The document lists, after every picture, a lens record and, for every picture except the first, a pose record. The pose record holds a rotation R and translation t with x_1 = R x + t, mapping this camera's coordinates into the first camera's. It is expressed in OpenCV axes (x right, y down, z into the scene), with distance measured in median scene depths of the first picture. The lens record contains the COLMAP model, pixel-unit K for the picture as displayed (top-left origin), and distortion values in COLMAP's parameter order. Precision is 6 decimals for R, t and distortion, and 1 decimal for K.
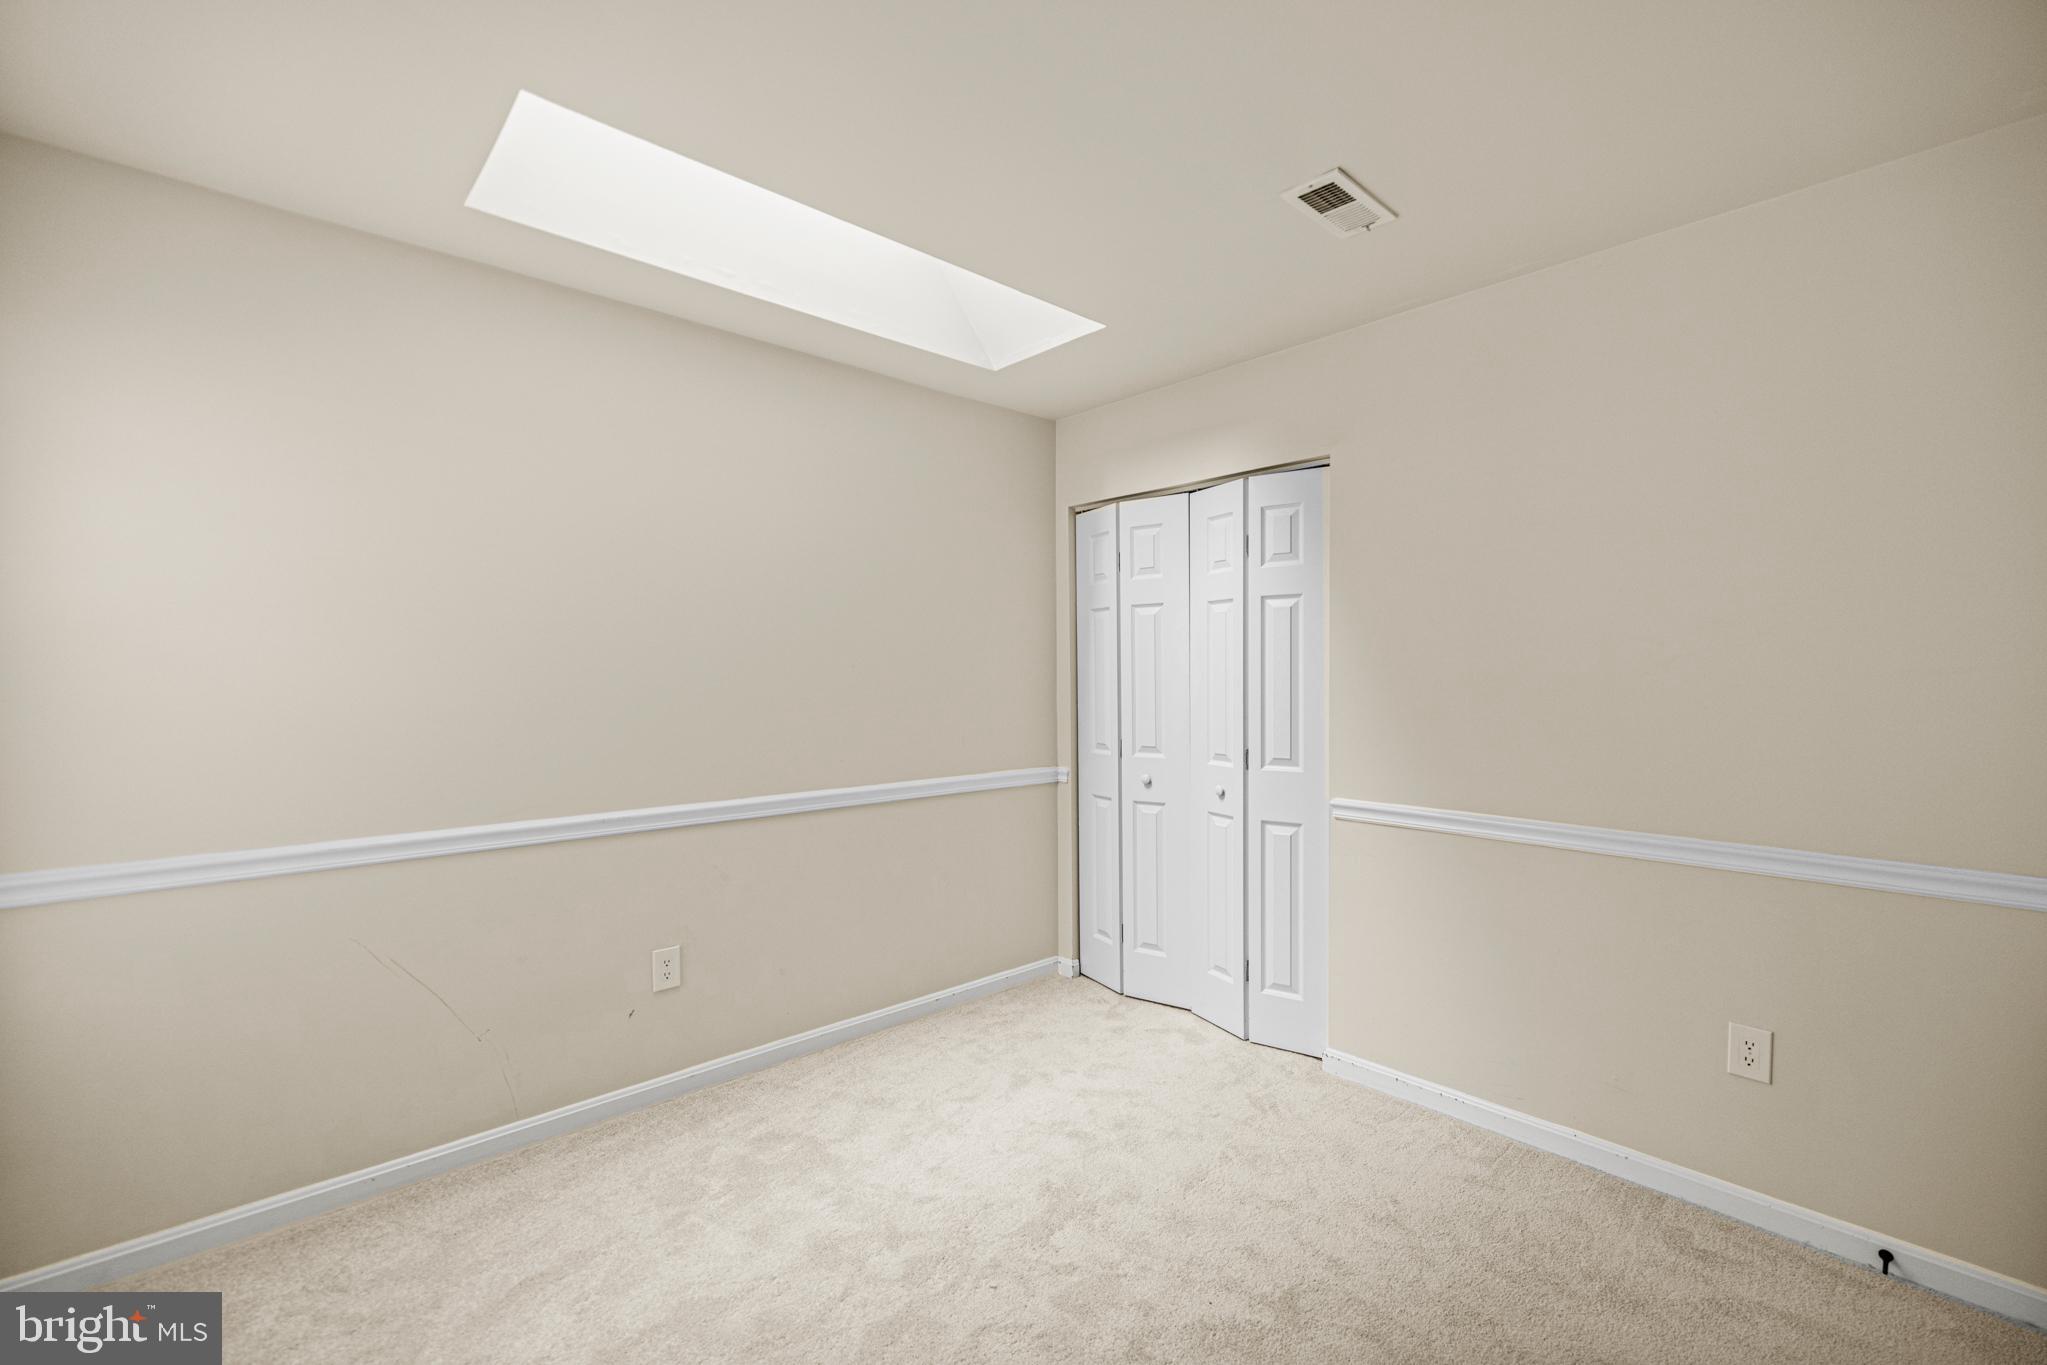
lens RADIAL K [[870.8, 0, 1030.5], [0, 870.8, 682.1], [0, 0, 1]] dist [0.001154, 0.000228]
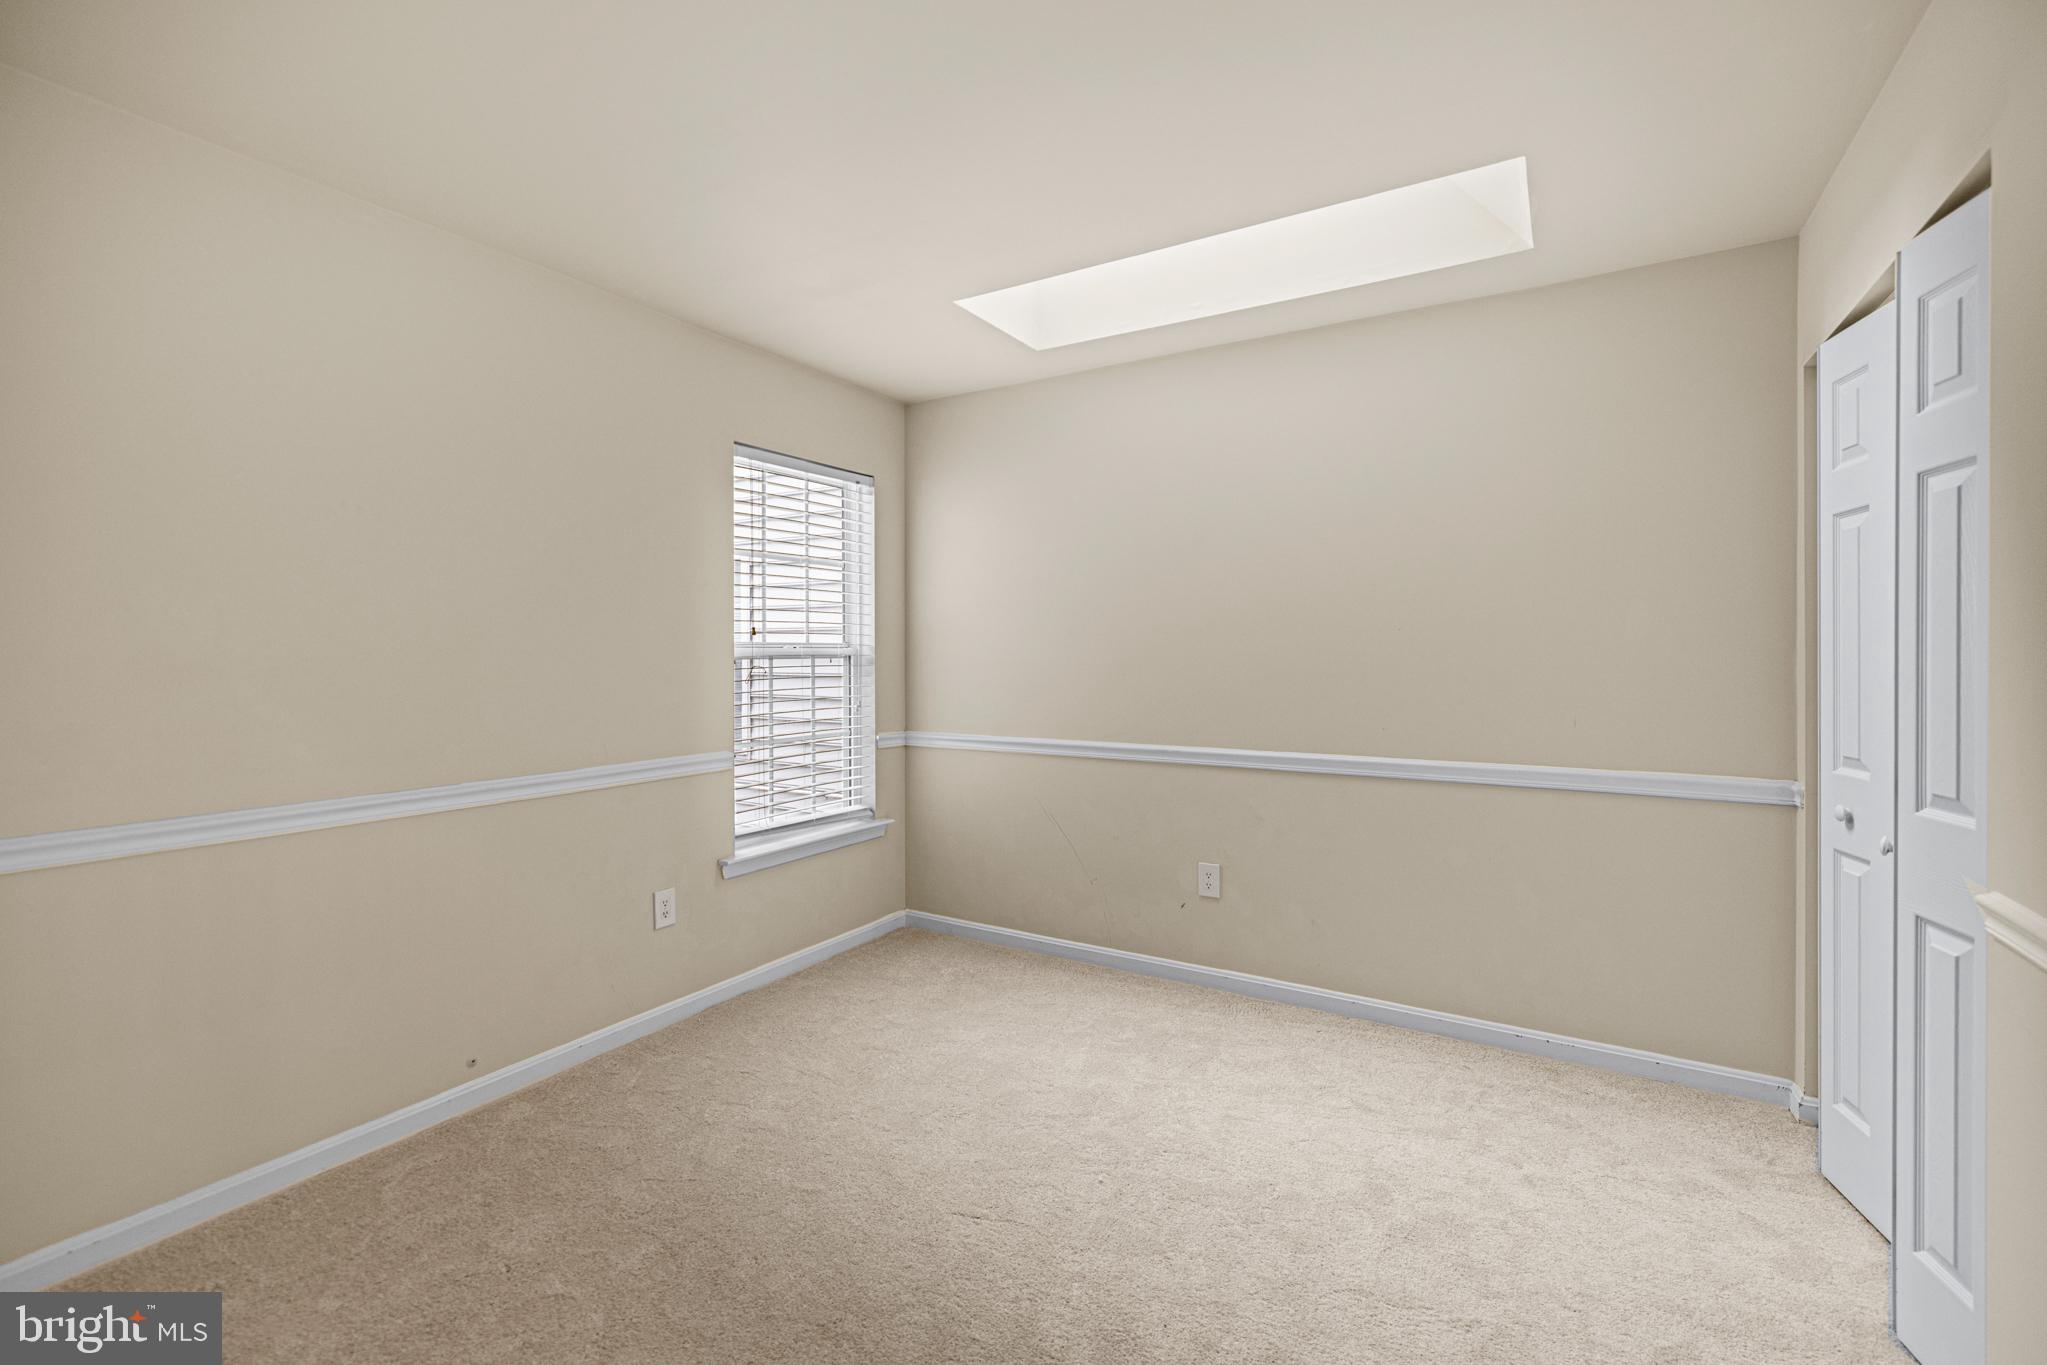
lens RADIAL K [[889.5, 0, 1035.5], [0, 889.5, 655.7], [0, 0, 1]] dist [0.002048, 0.000122]
pose [[0.275639, 0.004338, -0.961251, 0.634149], [-0.007958, 0.999966, 0.002231, 0.010716], [0.961228, 0.007034, 0.275664, 0.369026]]
